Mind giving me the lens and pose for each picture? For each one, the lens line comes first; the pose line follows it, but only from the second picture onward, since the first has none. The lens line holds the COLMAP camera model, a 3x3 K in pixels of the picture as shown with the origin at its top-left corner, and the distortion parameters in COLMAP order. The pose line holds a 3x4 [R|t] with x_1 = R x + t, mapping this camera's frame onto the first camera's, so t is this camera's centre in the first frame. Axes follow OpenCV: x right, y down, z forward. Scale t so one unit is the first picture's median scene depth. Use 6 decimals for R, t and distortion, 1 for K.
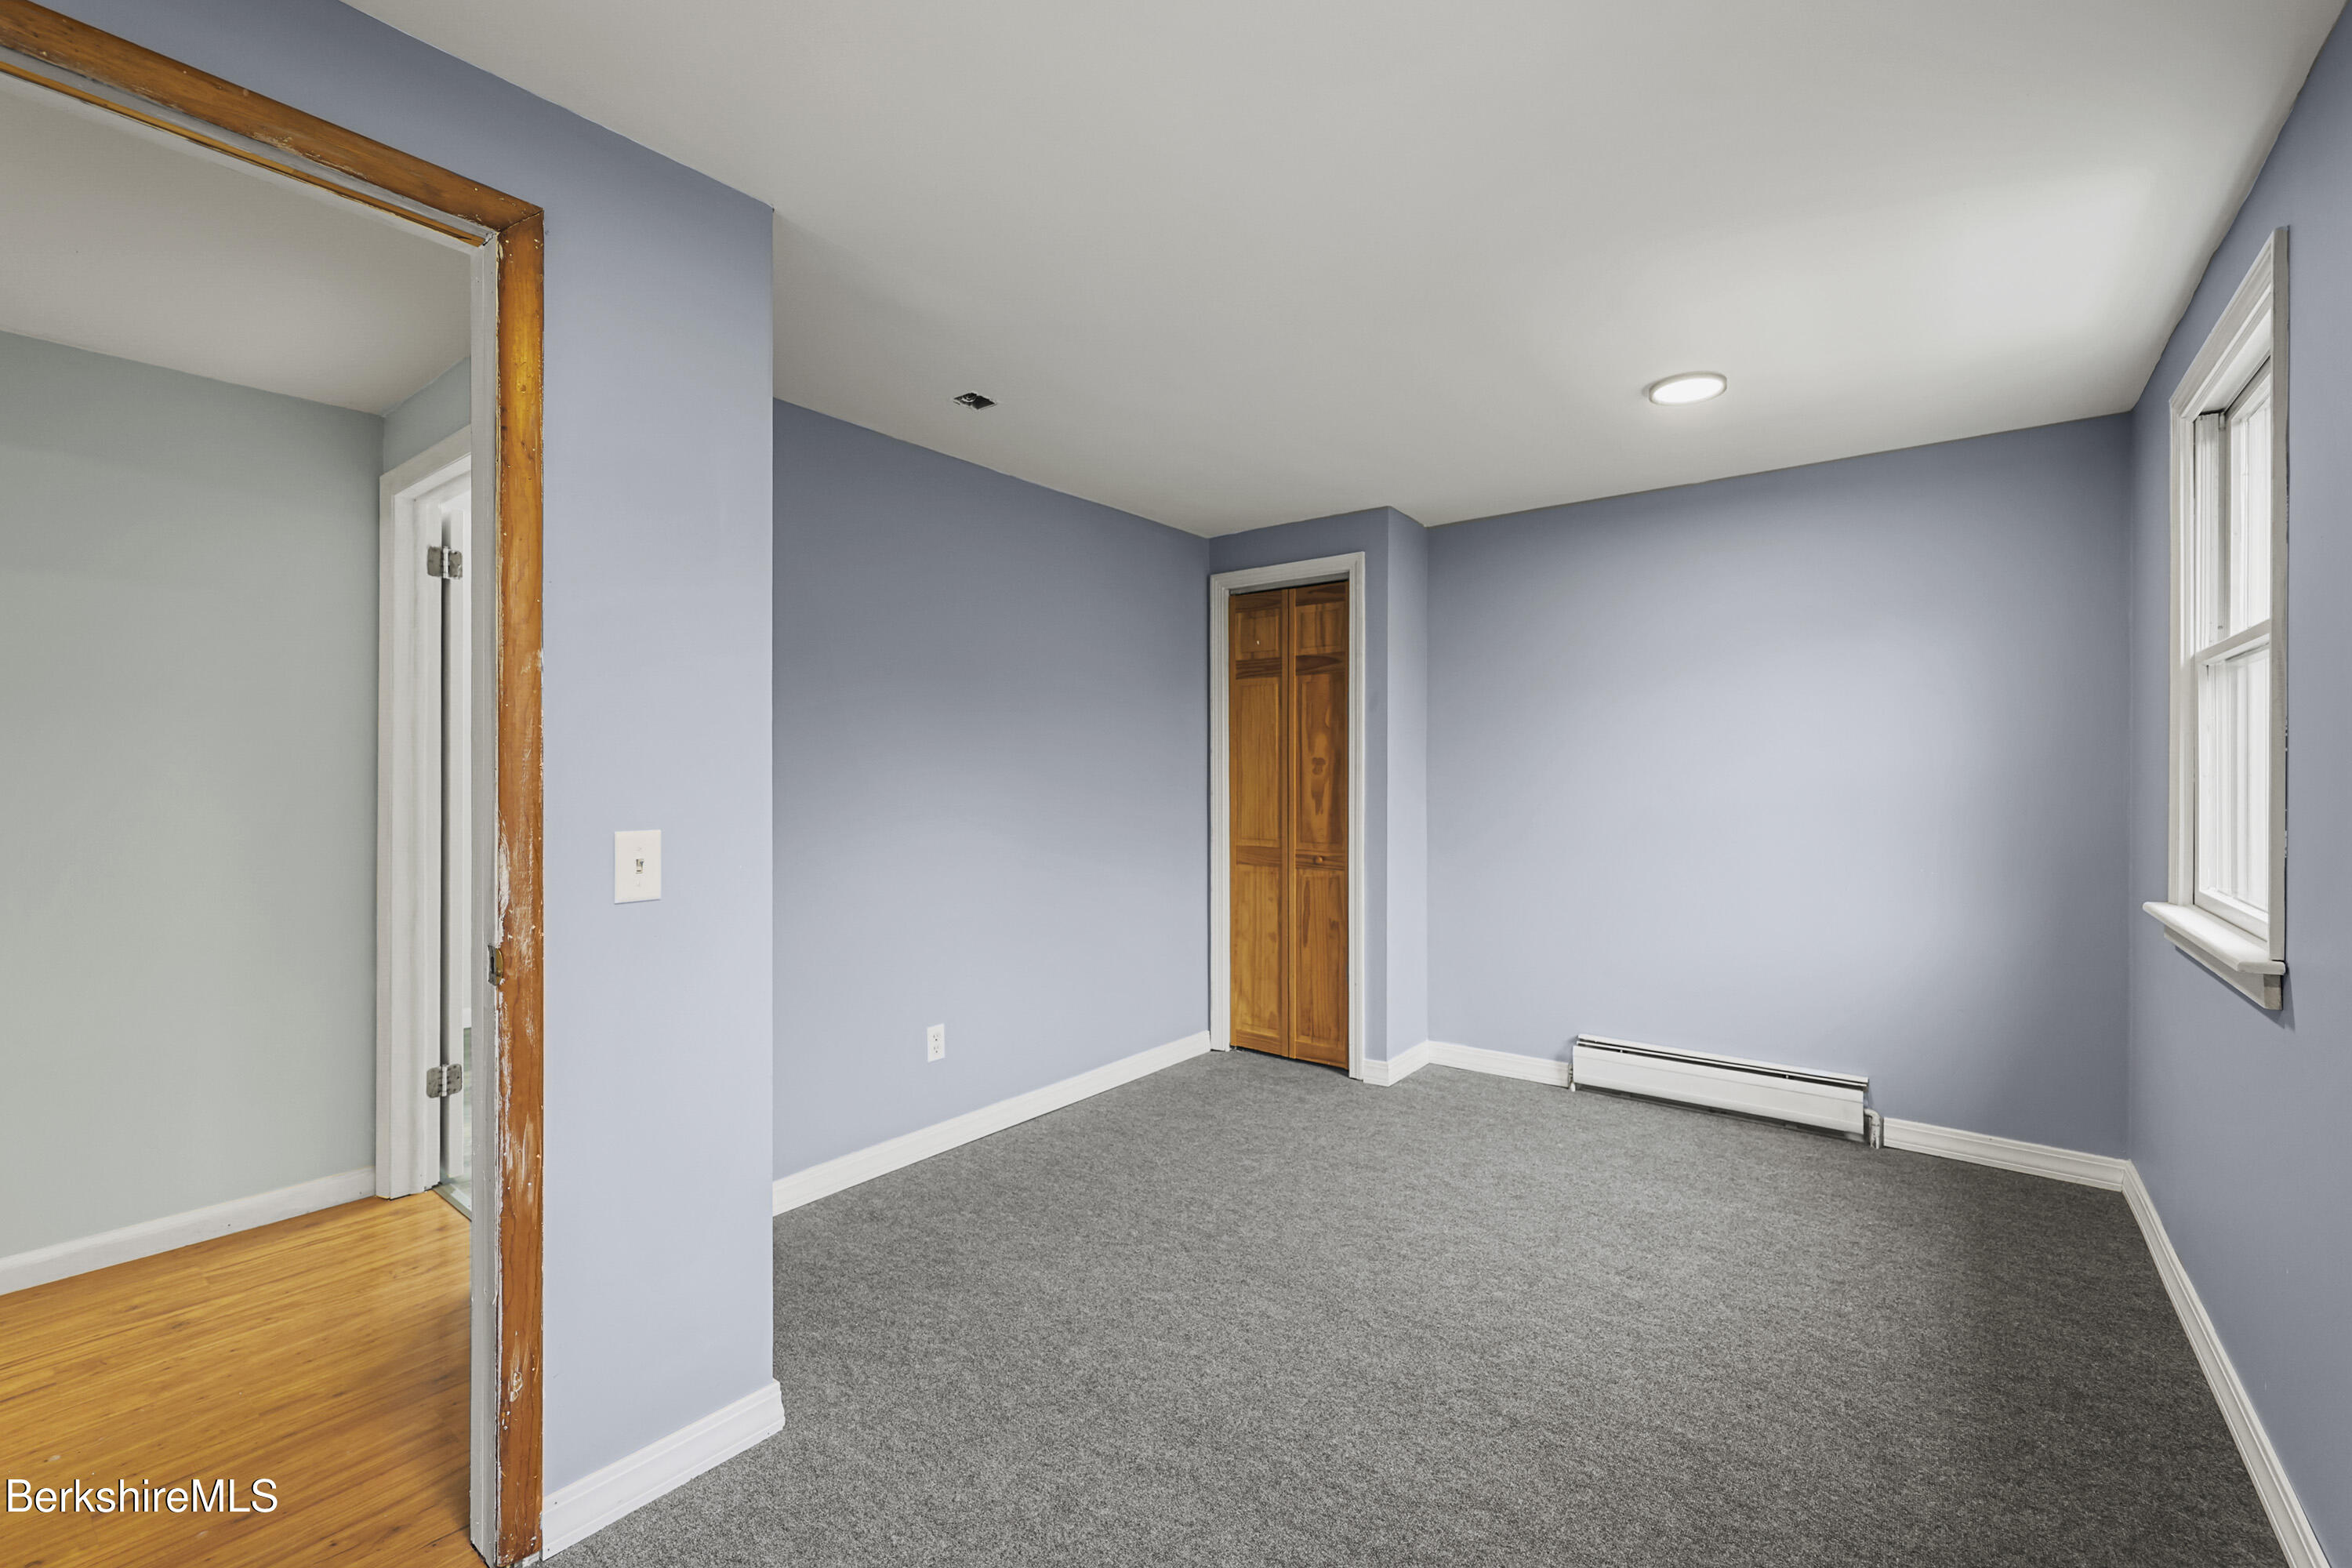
lens RADIAL K [[983.0, 0, 1184.4], [0, 983.0, 777.2], [0, 0, 1]] dist [0.000152, -0.000420]
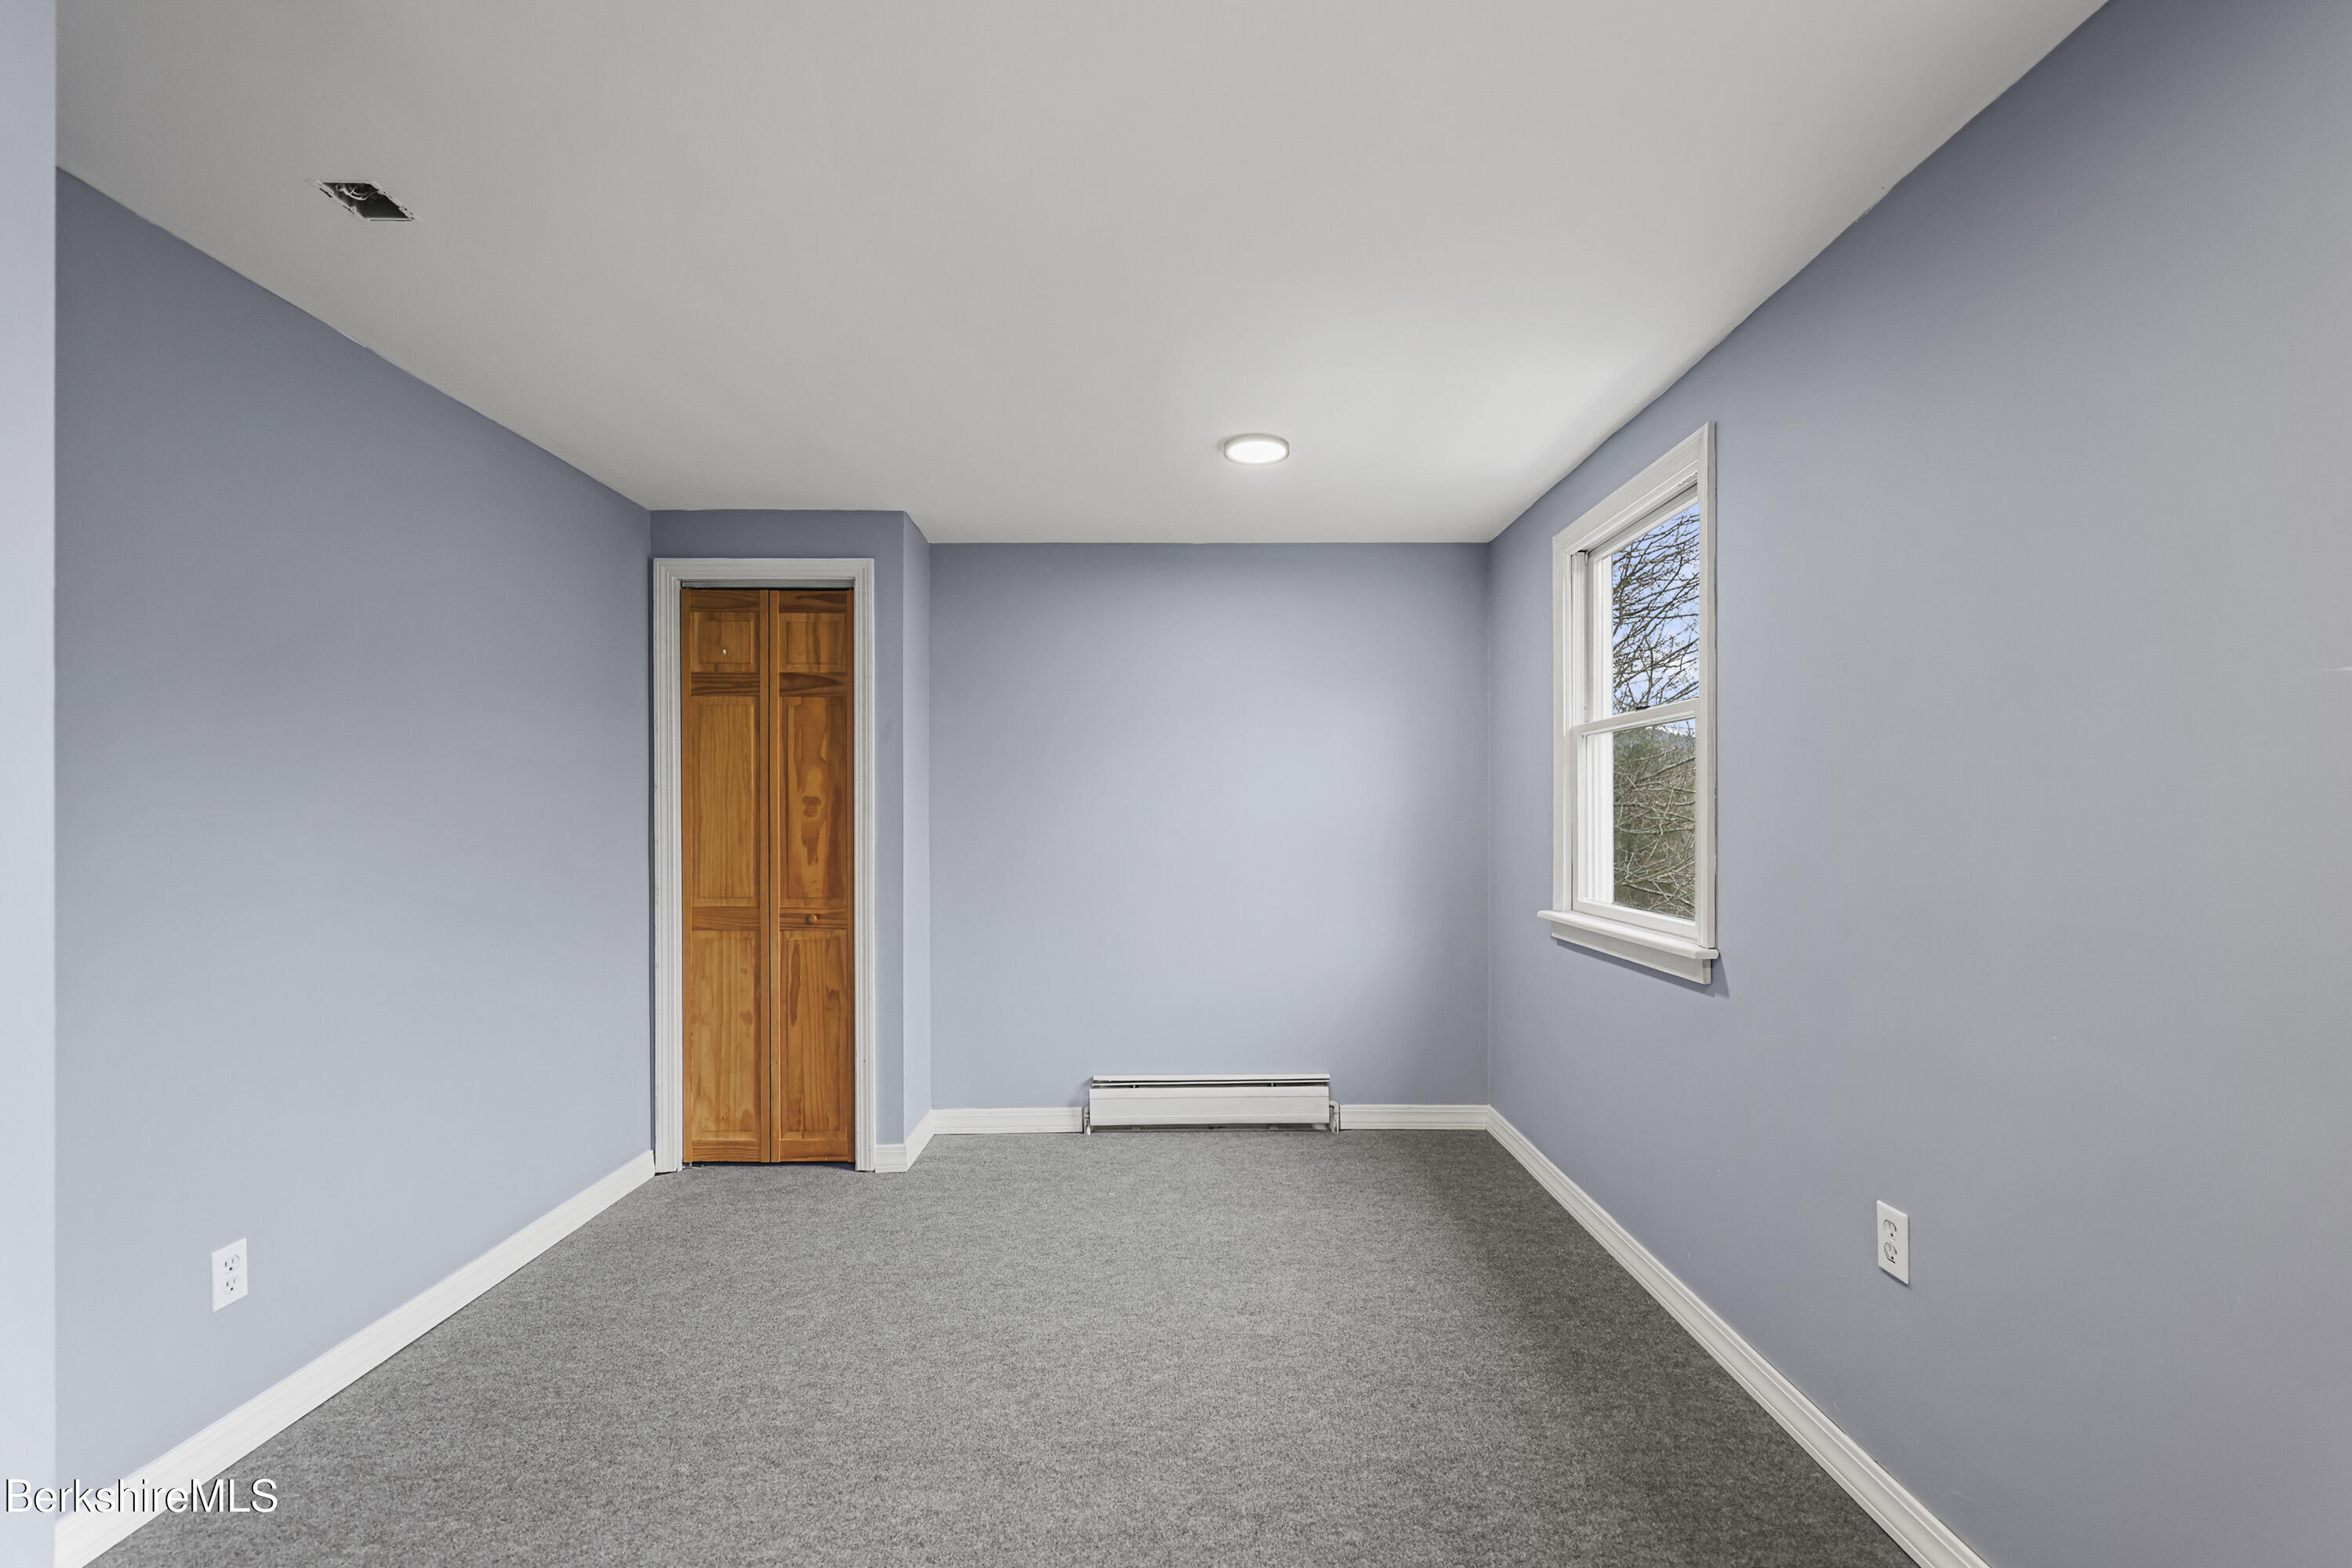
lens RADIAL K [[983.0, 0, 1185.1], [0, 983.0, 817.8], [0, 0, 1]] dist [0.000152, -0.000420]
pose [[0.785314, -0.002626, 0.619092, -0.165547], [0.003743, 0.999993, -0.000506, -0.000221], [-0.619087, 0.002715, 0.785318, 0.182911]]
